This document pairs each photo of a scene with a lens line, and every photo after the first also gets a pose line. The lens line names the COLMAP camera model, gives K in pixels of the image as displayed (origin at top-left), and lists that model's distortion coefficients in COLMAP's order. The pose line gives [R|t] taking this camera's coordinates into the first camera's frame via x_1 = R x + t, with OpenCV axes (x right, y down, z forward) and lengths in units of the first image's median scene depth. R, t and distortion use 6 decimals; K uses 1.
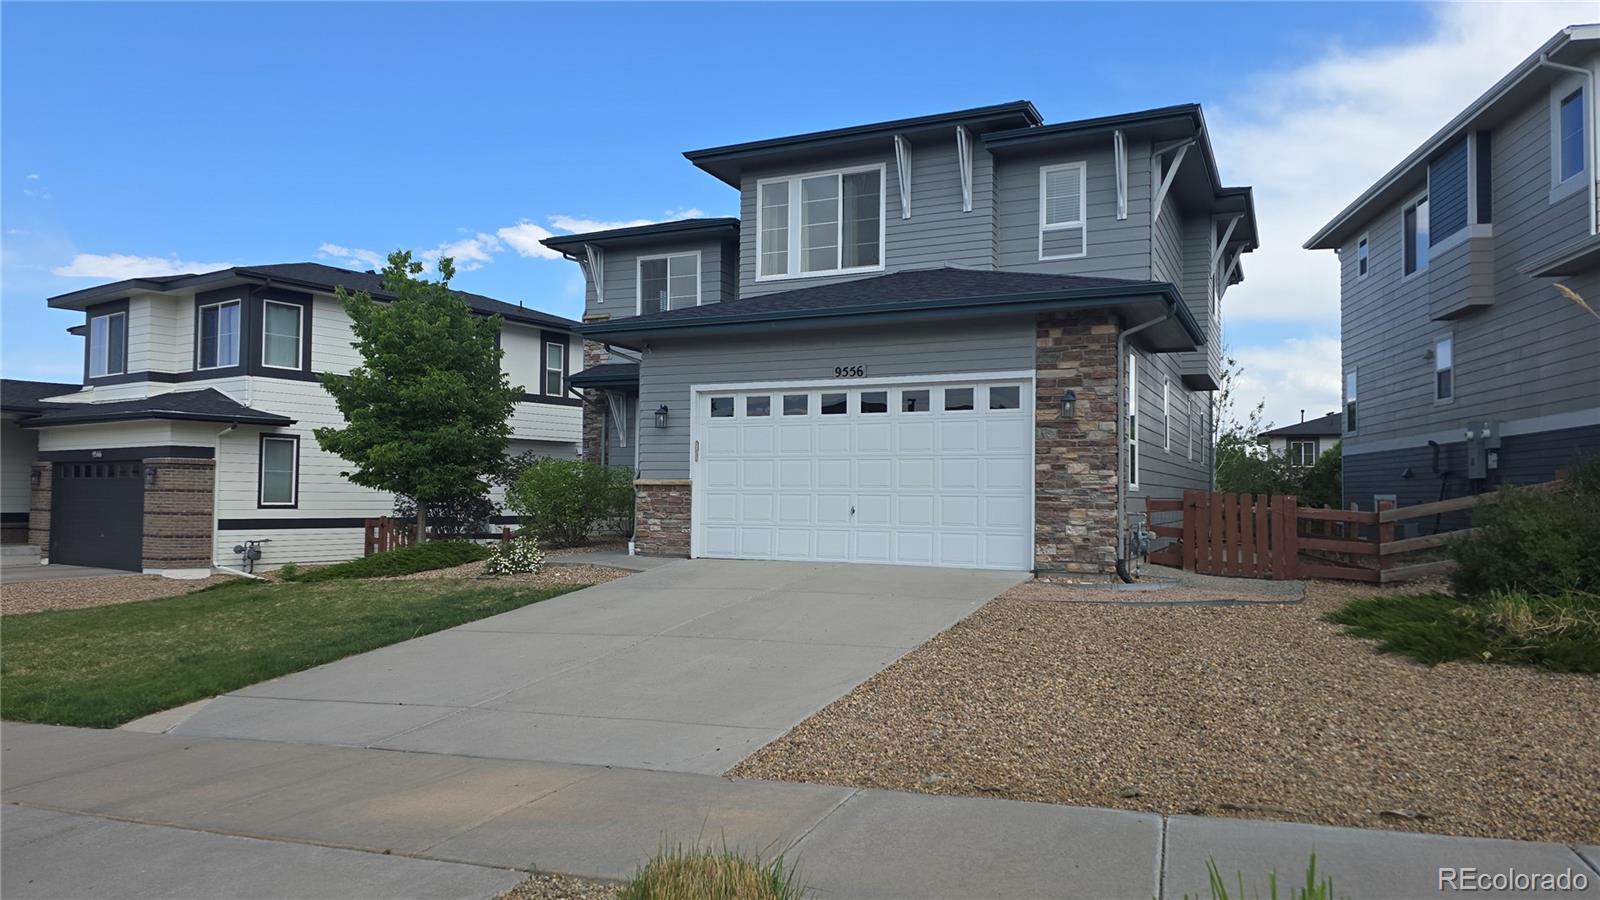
lens RADIAL K [[1045.3, 0, 800.0], [0, 1045.3, 450.0], [0, 0, 1]] dist [0.115187, -0.158575]
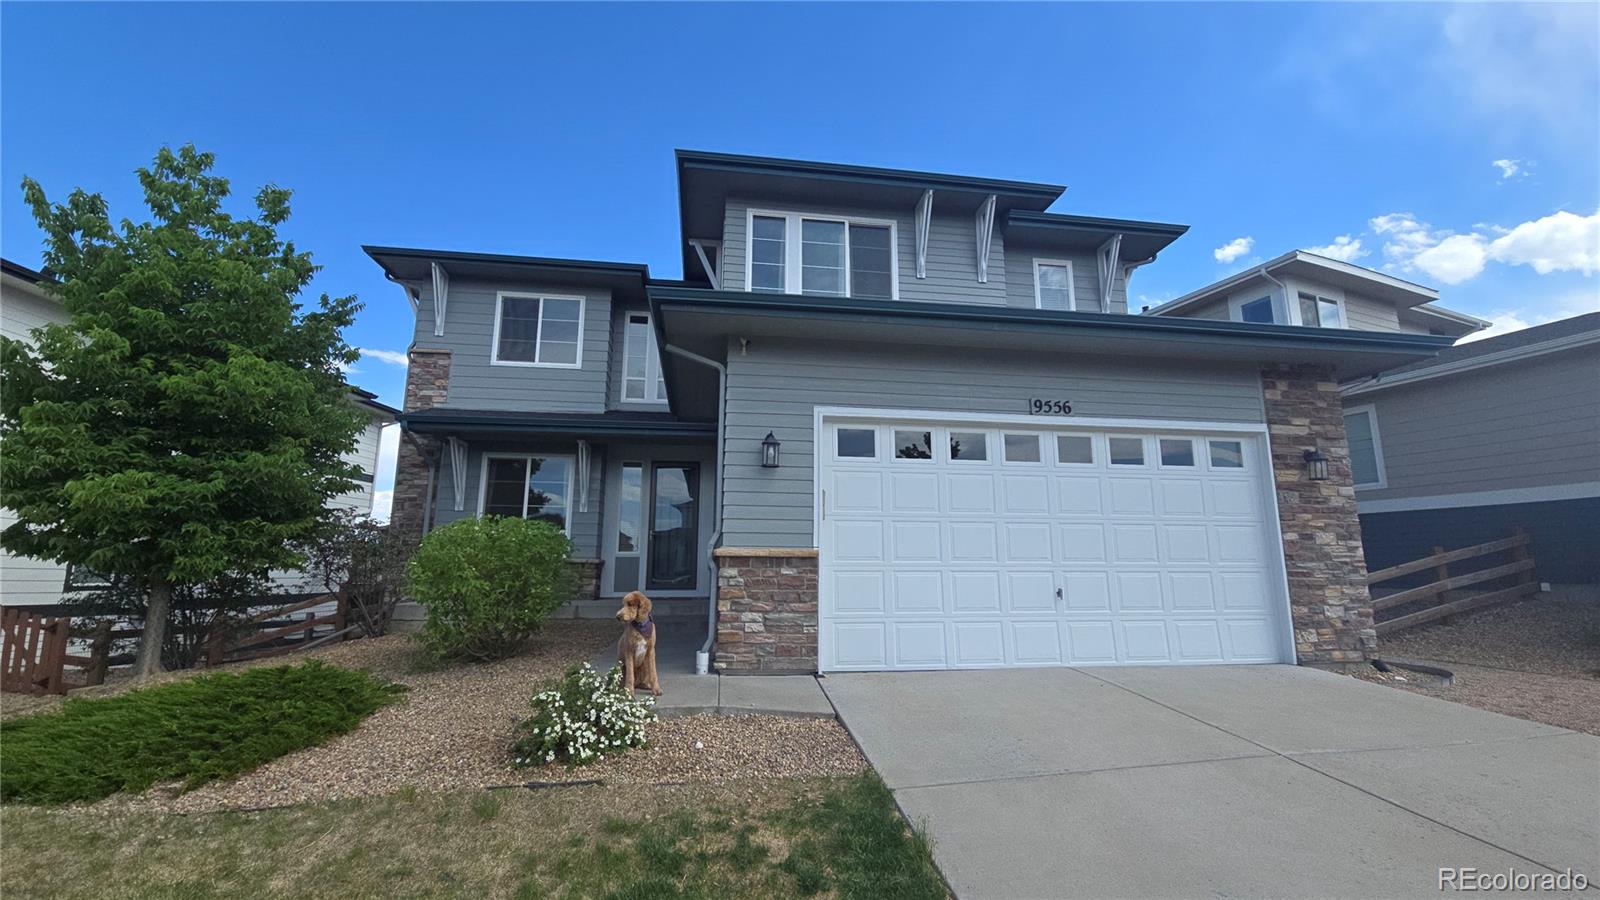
lens RADIAL K [[644.4, 0, 794.8], [0, 644.4, 448.9], [0, 0, 1]] dist [-0.003148, -0.000033]
pose [[0.838445, 0.094468, 0.536737, -0.337581], [-0.019479, 0.989427, -0.143715, 0.024785], [-0.544638, 0.110042, 0.831420, 0.669281]]
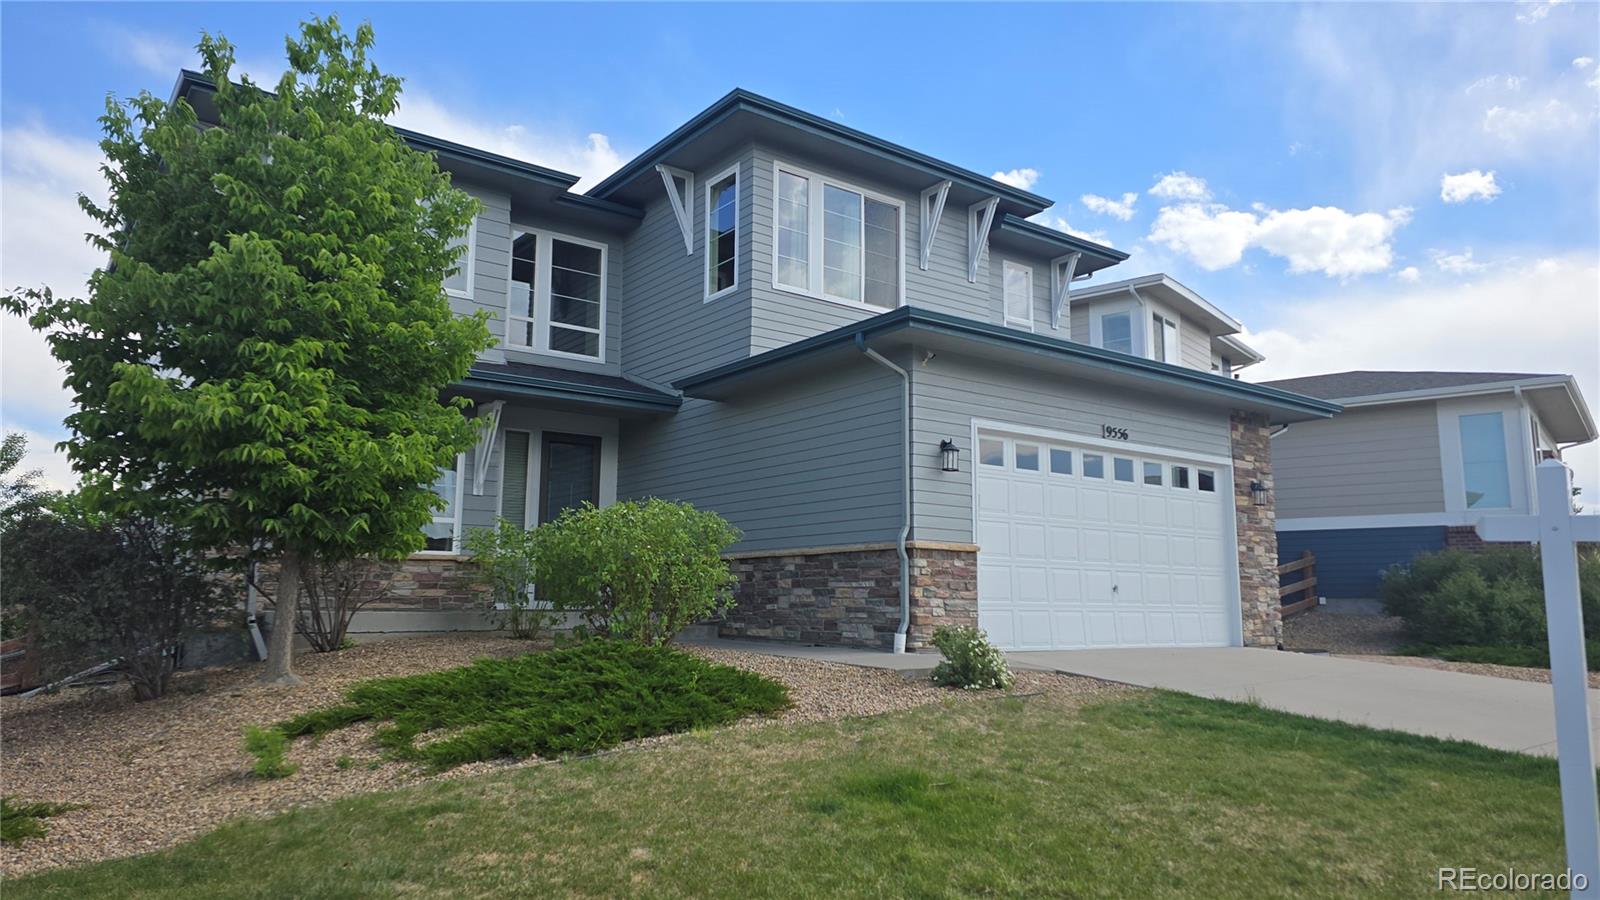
lens RADIAL K [[1045.3, 0, 800.0], [0, 1045.3, 450.0], [0, 0, 1]] dist [0.115187, -0.158575]
pose [[0.471406, 0.125915, 0.872881, -0.822614], [-0.037766, 0.991730, -0.122663, 0.057845], [-0.881107, 0.024859, 0.472262, 0.758880]]
